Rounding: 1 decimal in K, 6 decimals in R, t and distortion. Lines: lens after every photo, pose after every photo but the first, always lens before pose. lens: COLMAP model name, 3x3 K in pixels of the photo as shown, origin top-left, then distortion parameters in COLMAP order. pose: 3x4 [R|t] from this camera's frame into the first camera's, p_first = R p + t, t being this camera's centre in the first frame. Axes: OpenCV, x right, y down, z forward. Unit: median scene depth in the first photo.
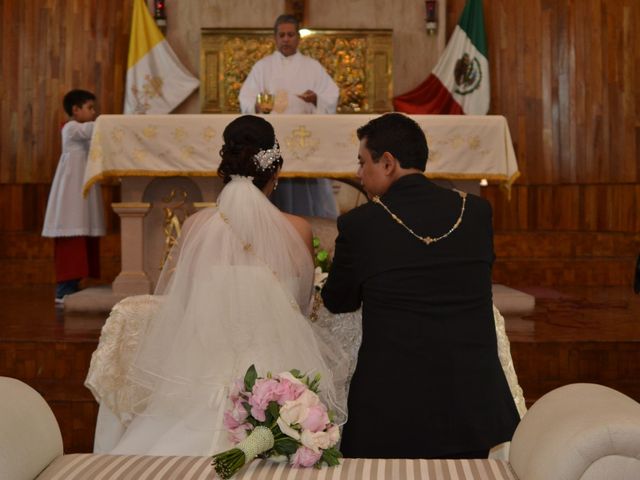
lens RADIAL K [[1221.4, 0, 320.0], [0, 1221.4, 240.0], [0, 0, 1]] dist [-0.021034, -0.205169]
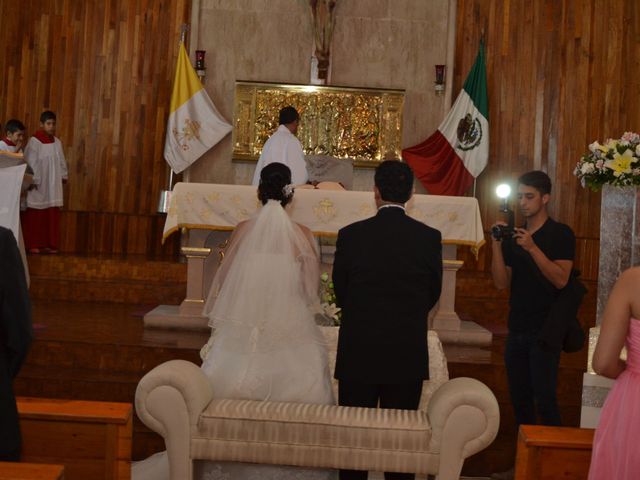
lens RADIAL K [[1221.4, 0, 320.0], [0, 1221.4, 240.0], [0, 0, 1]] dist [-0.021034, -0.205169]
pose [[0.998688, 0.050606, -0.007890, -0.003251], [-0.050749, 0.998528, -0.019116, -0.007677], [0.006911, 0.019491, 0.999786, -0.130672]]
